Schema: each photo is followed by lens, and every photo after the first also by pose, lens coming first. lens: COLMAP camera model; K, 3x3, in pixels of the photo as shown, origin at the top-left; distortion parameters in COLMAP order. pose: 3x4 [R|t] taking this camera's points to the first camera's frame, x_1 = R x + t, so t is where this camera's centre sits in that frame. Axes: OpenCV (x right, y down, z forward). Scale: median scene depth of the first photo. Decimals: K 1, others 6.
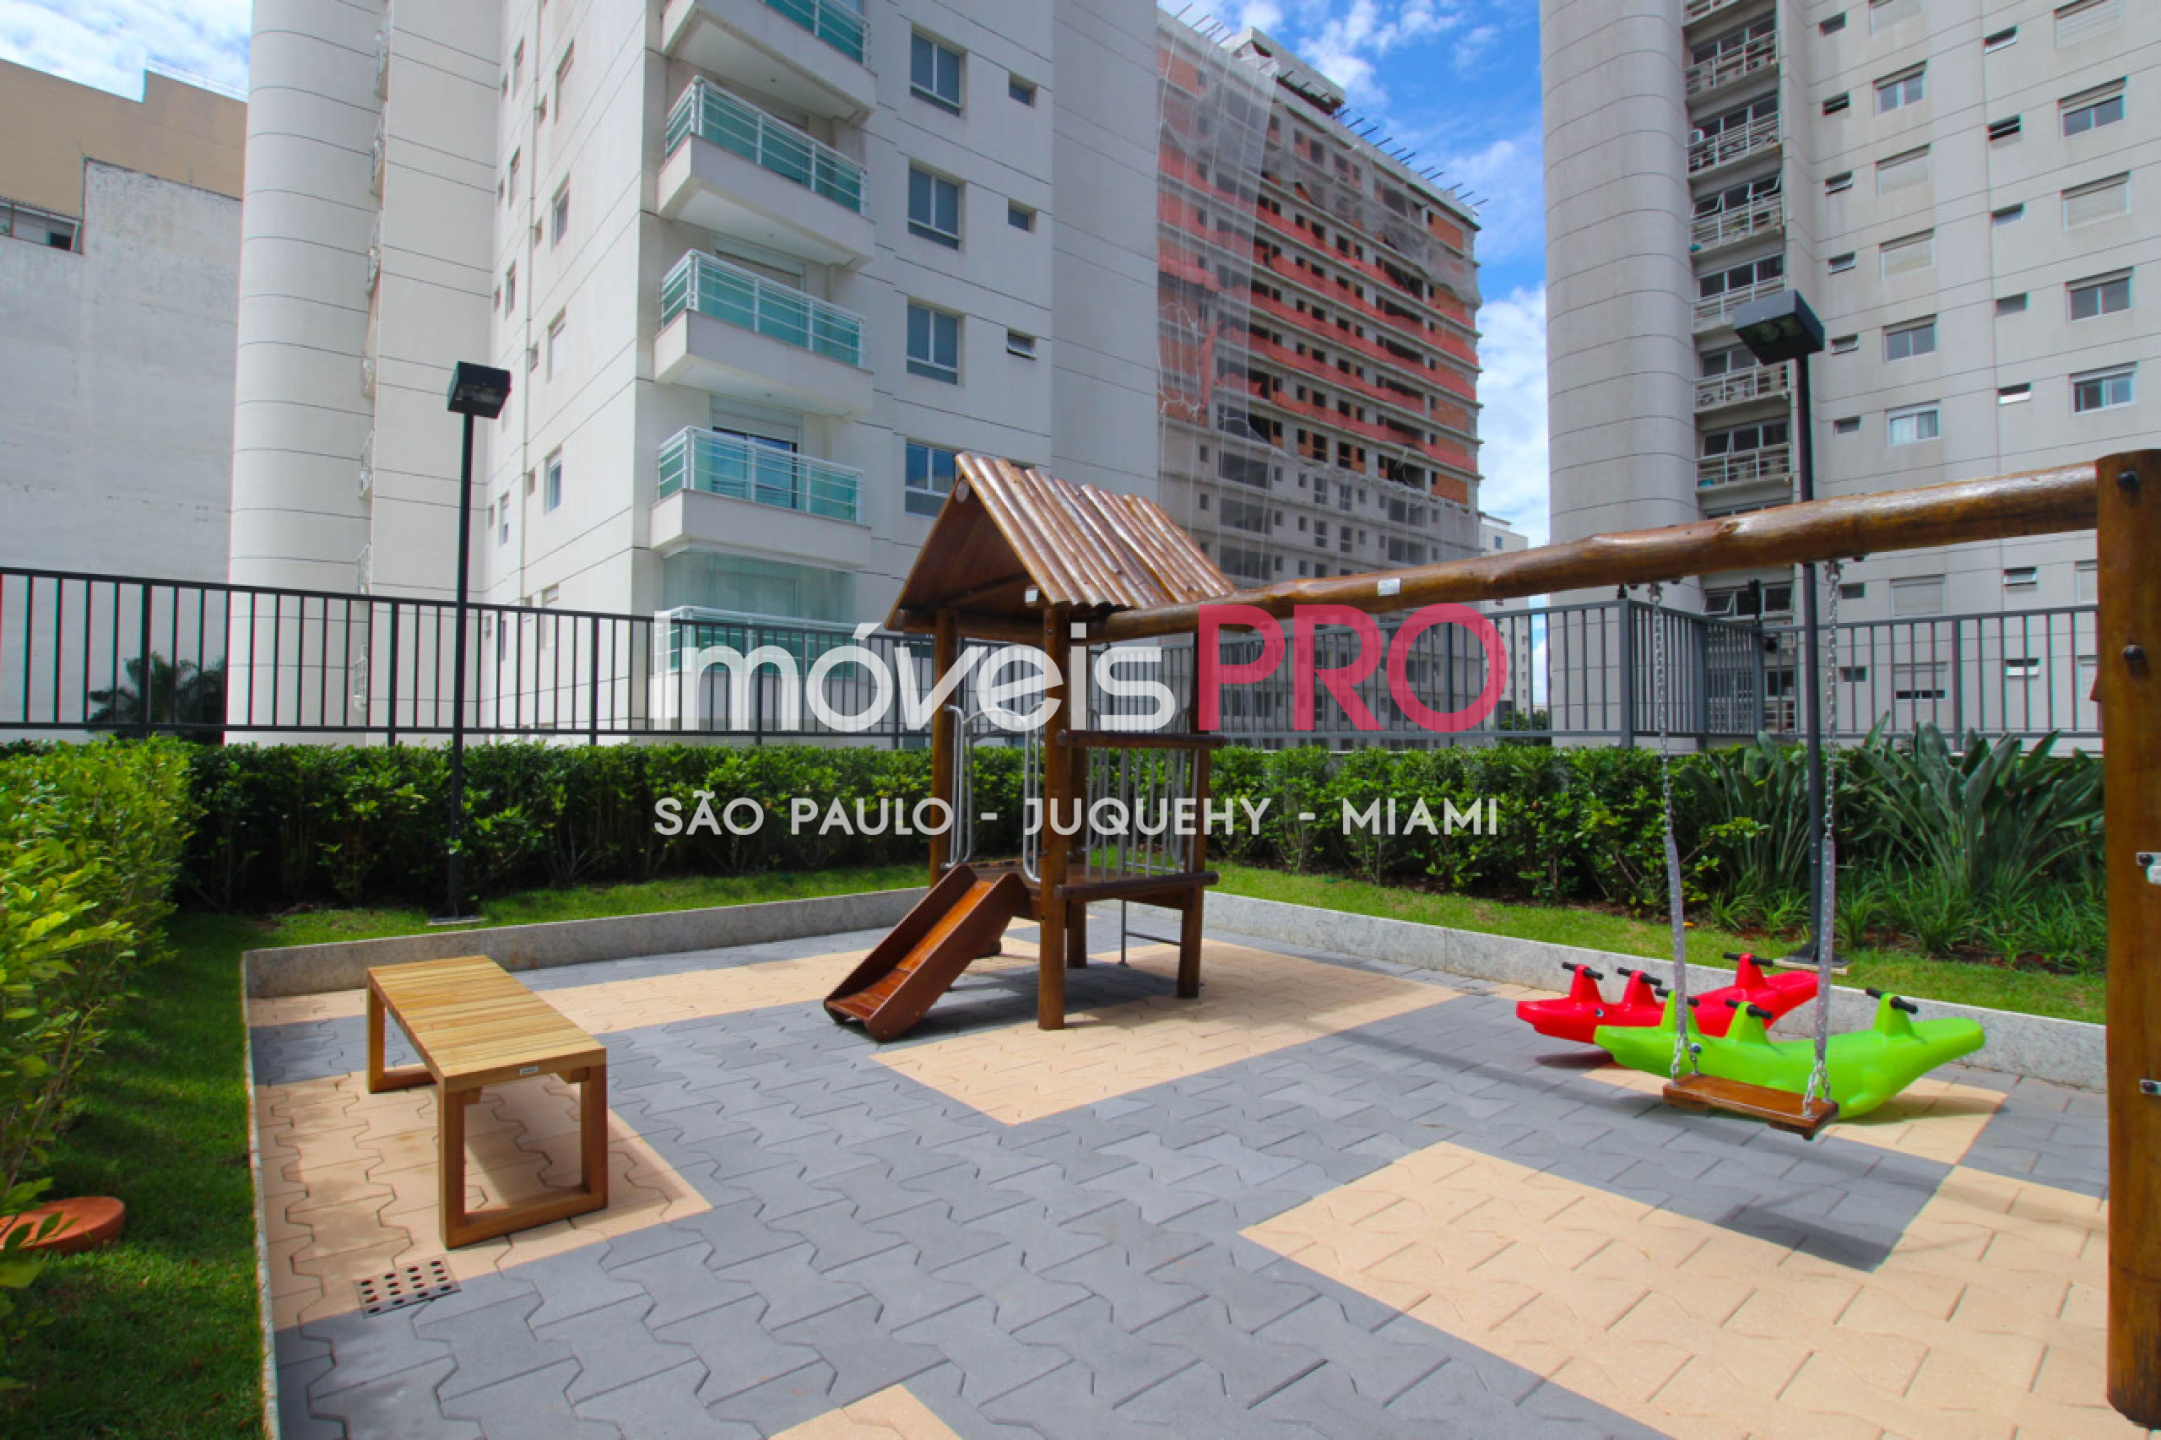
lens RADIAL K [[1016.5, 0, 1091.0], [0, 1016.5, 723.3], [0, 0, 1]] dist [-0.030387, 0.000265]
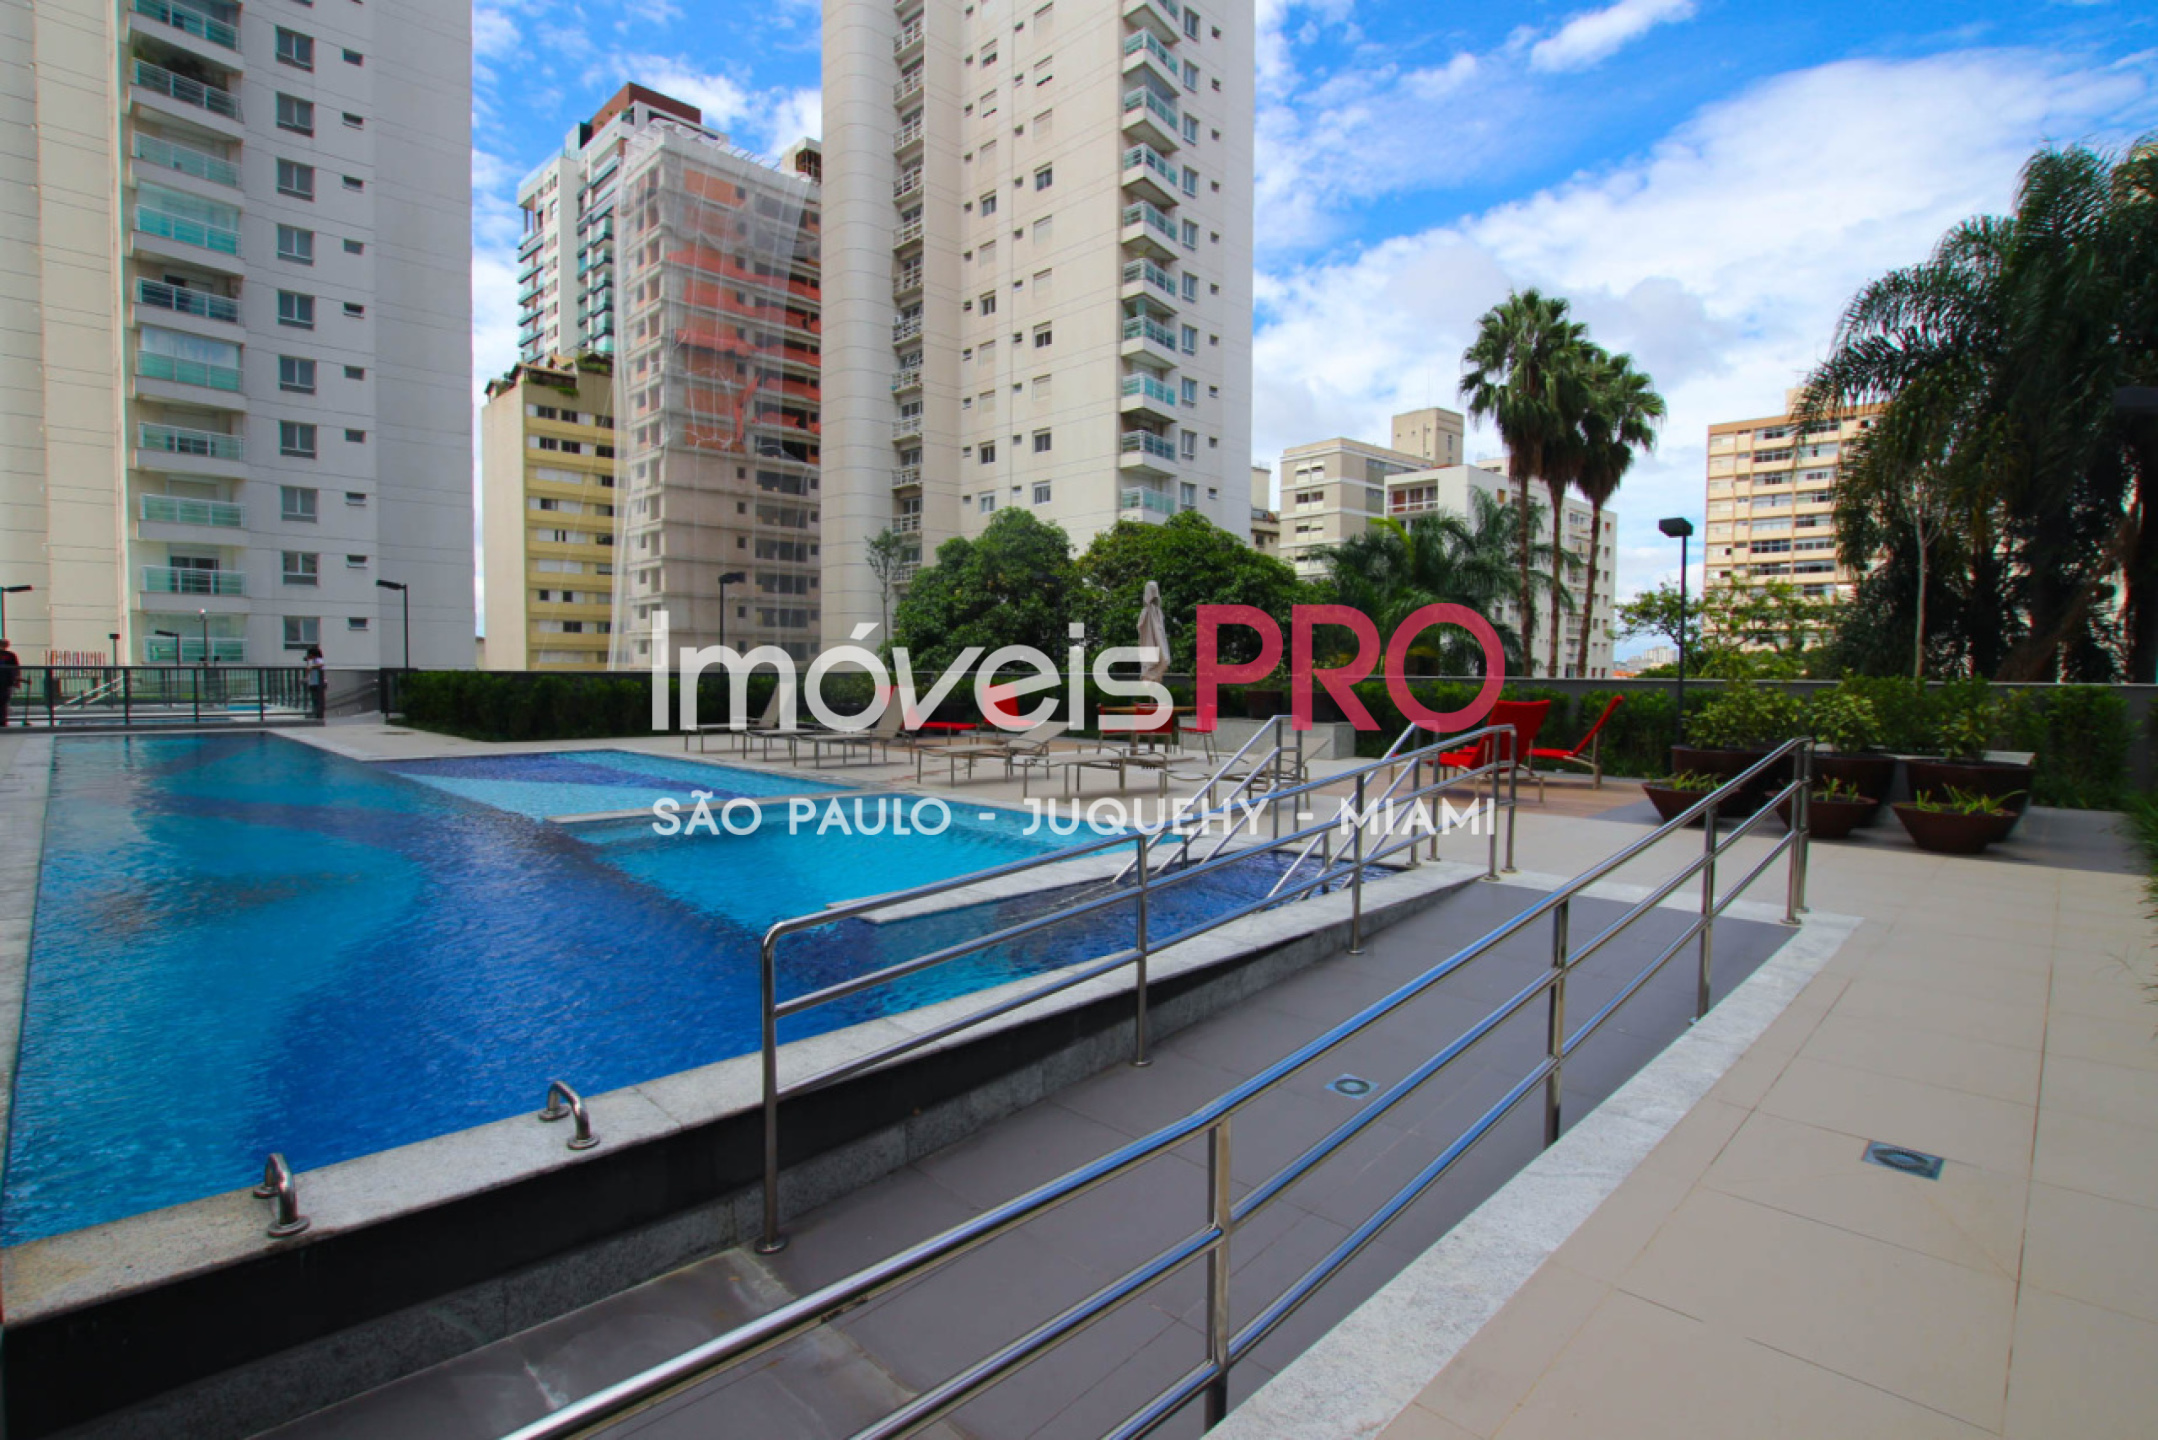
lens RADIAL K [[1015.1, 0, 1067.5], [0, 1015.1, 716.8], [0, 0, 1]] dist [-0.030387, 0.000265]
pose [[0.996724, 0.001027, 0.080871, 0.446789], [-0.006198, 0.997948, 0.063723, -0.021938], [-0.080639, -0.064016, 0.994686, -0.439180]]
